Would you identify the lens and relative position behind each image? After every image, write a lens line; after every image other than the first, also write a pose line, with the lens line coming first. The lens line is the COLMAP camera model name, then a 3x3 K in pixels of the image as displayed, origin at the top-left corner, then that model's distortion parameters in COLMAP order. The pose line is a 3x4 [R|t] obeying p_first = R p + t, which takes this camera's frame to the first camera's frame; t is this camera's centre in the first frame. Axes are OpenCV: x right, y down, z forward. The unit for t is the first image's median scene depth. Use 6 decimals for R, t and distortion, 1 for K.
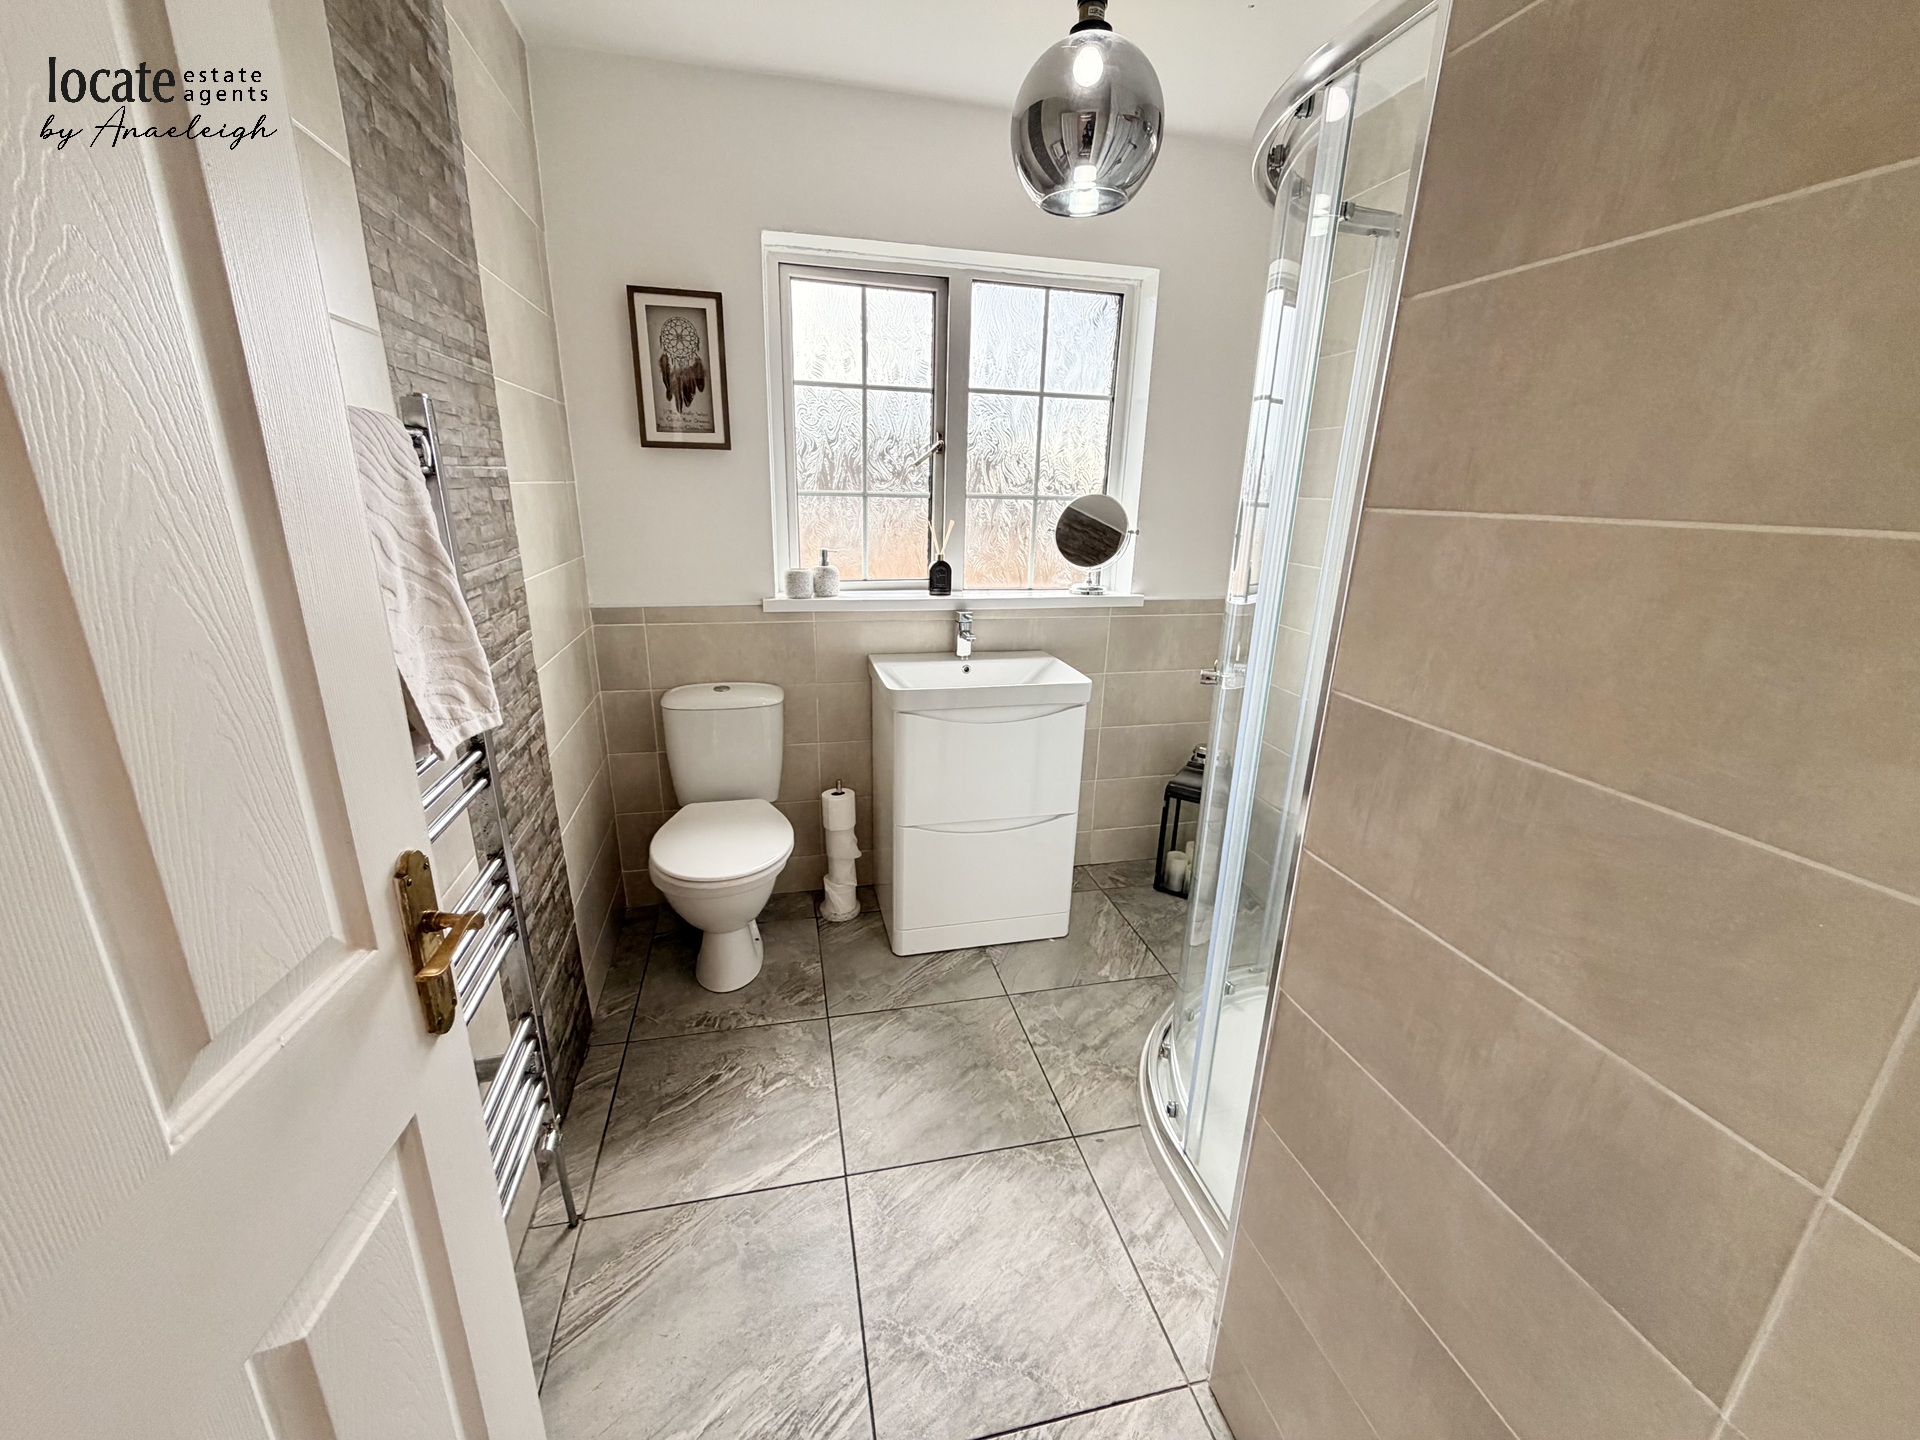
lens RADIAL K [[765.9, 0, 959.1], [0, 765.9, 730.4], [0, 0, 1]] dist [0.001300, -0.001150]
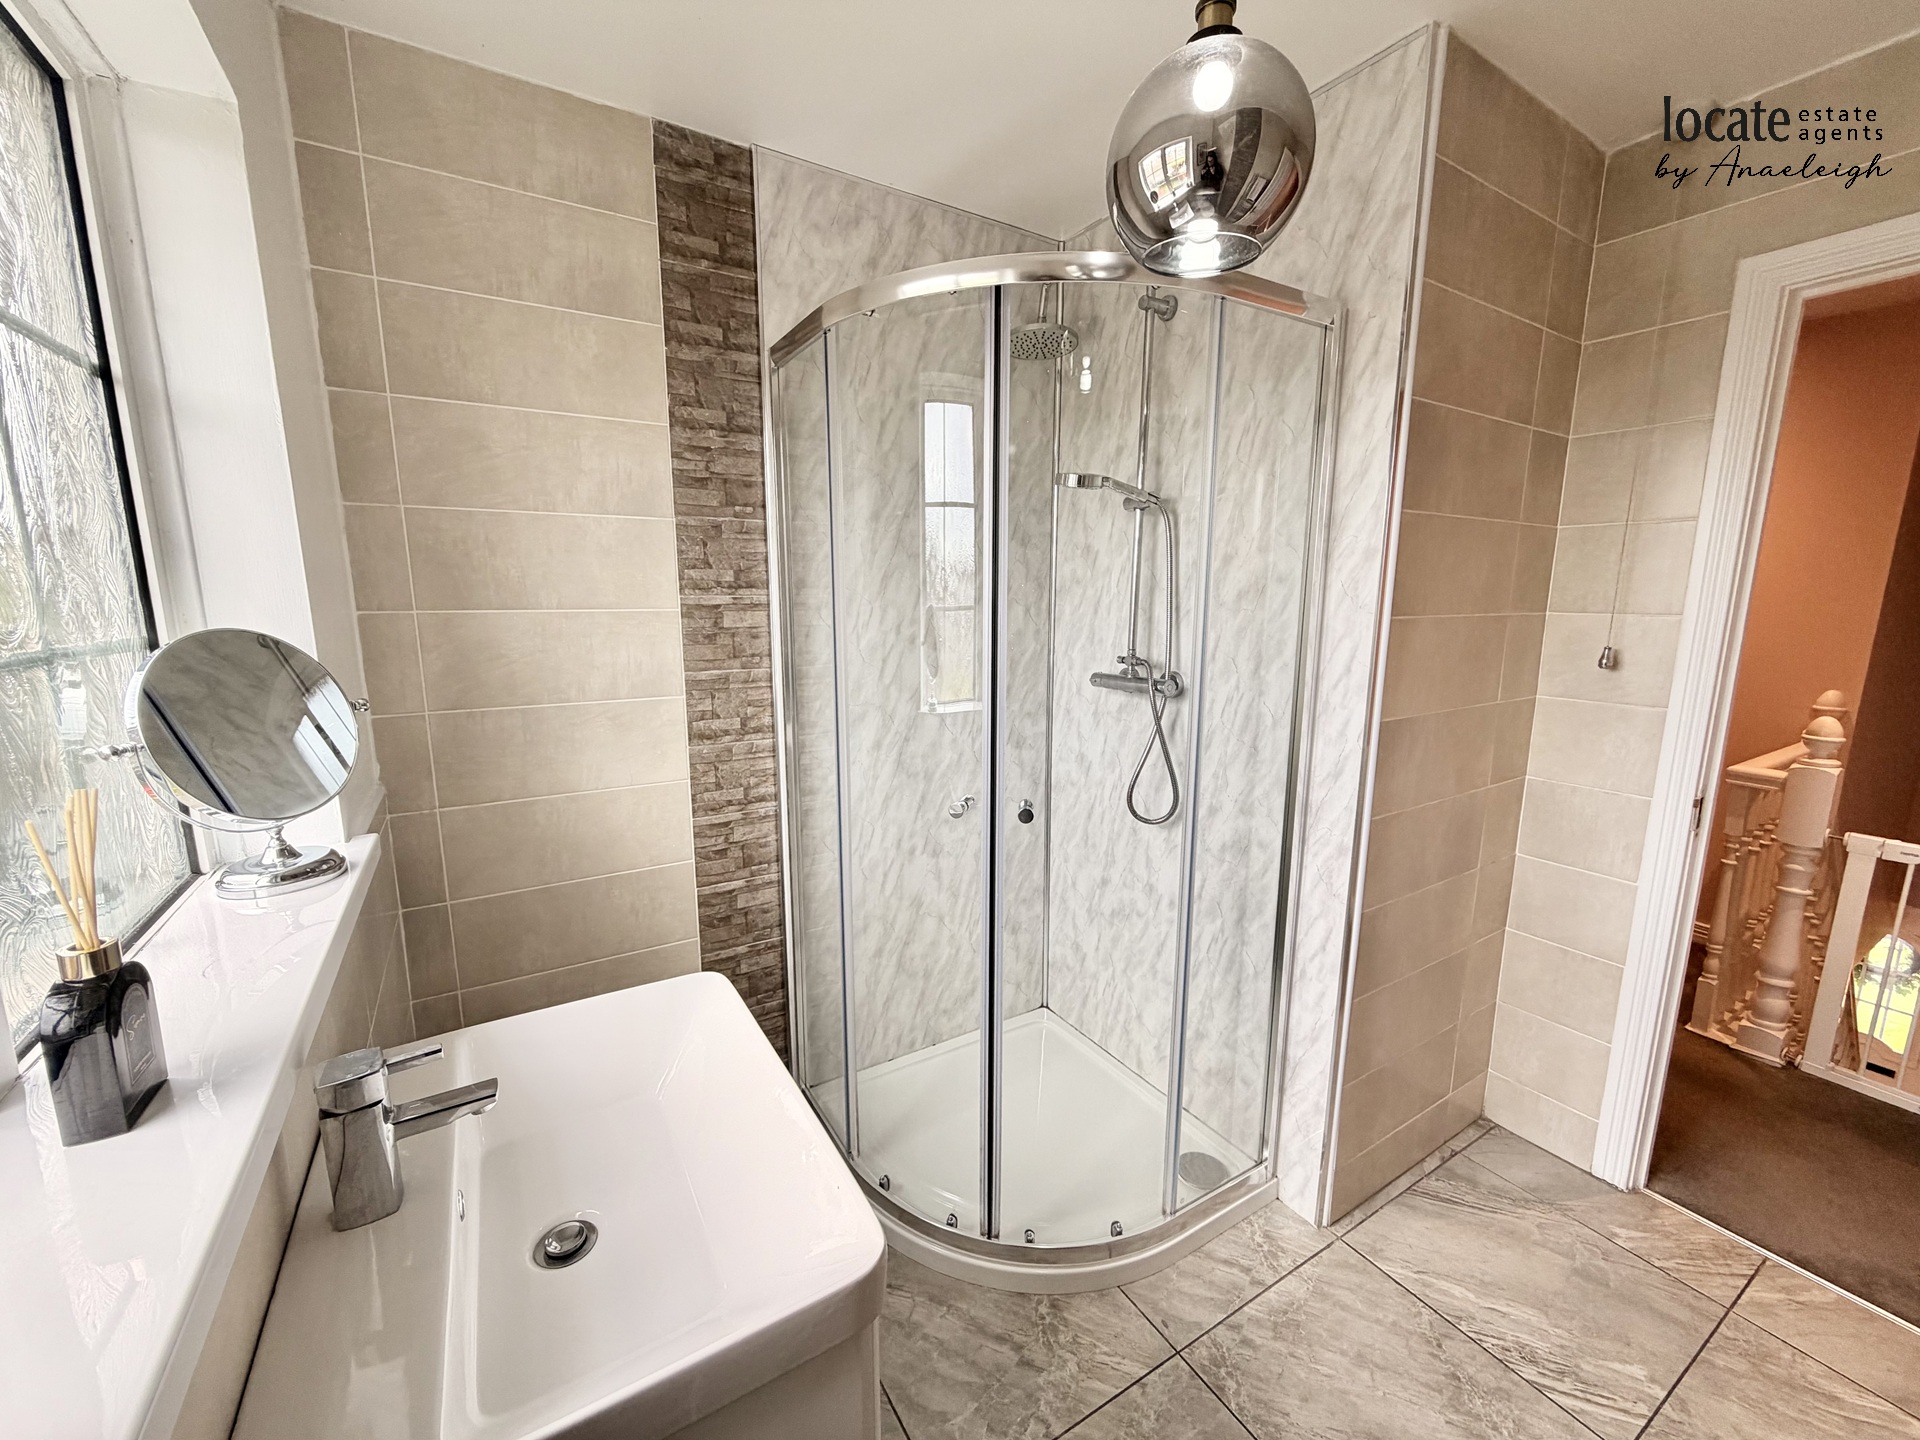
lens RADIAL K [[765.9, 0, 950.9], [0, 765.9, 719.6], [0, 0, 1]] dist [0.001300, -0.001150]
pose [[-0.302146, -0.191147, 0.933901, -0.351249], [0.275772, 0.920272, 0.277578, -0.340789], [-0.912501, 0.341413, -0.225343, 0.958405]]
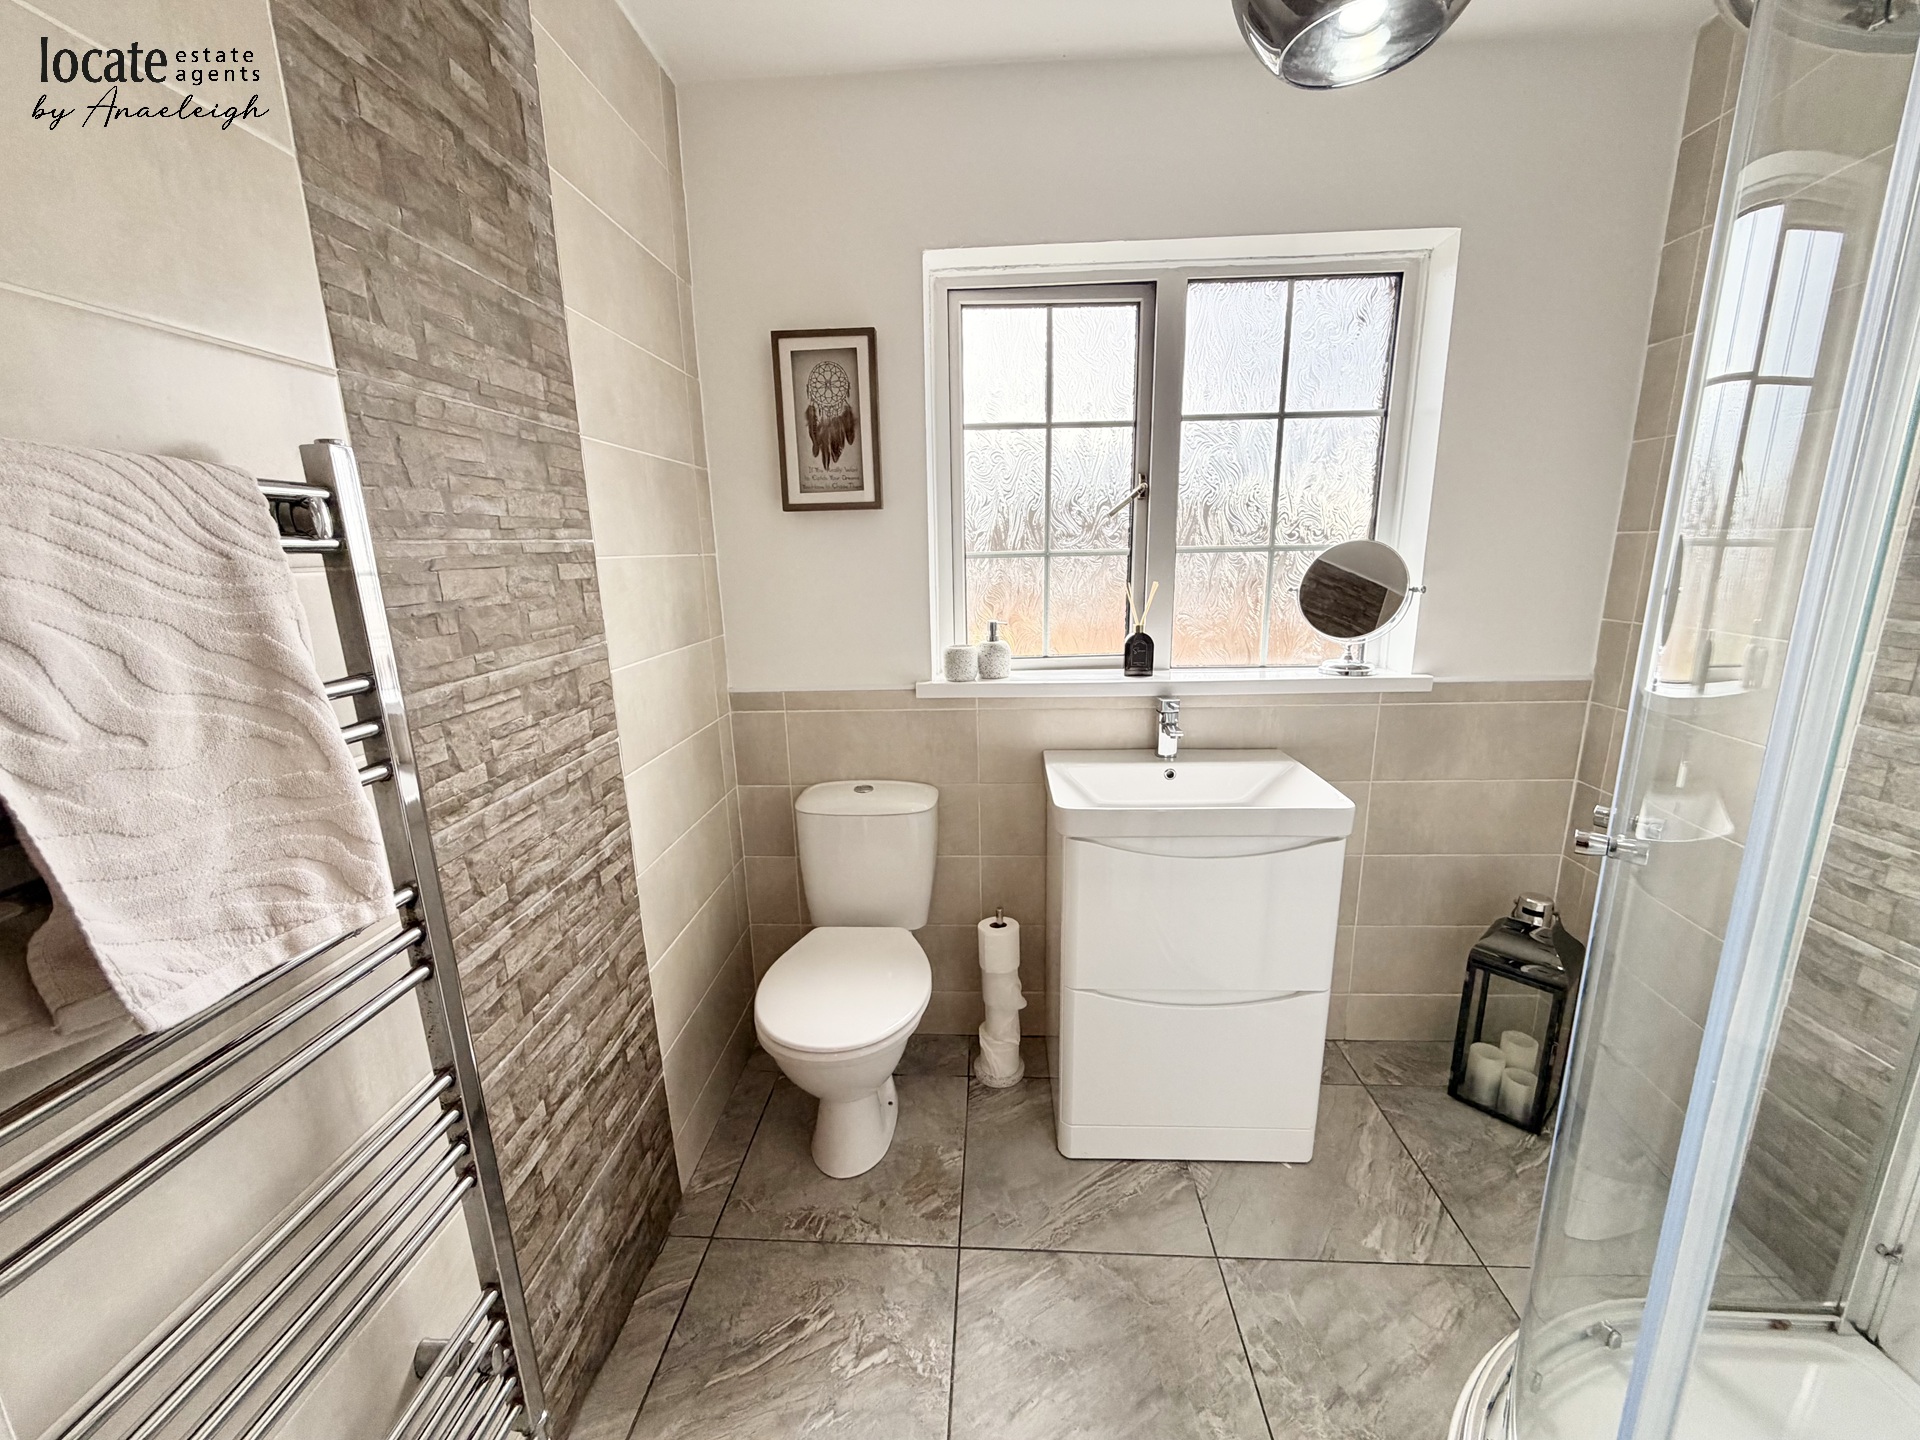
lens RADIAL K [[765.9, 0, 961.3], [0, 765.9, 724.1], [0, 0, 1]] dist [0.001300, -0.001150]
pose [[0.958735, 0.020845, -0.283537, 0.029175], [-0.044153, 0.996125, -0.076062, -0.071600], [0.280853, 0.085442, 0.955940, 0.243752]]
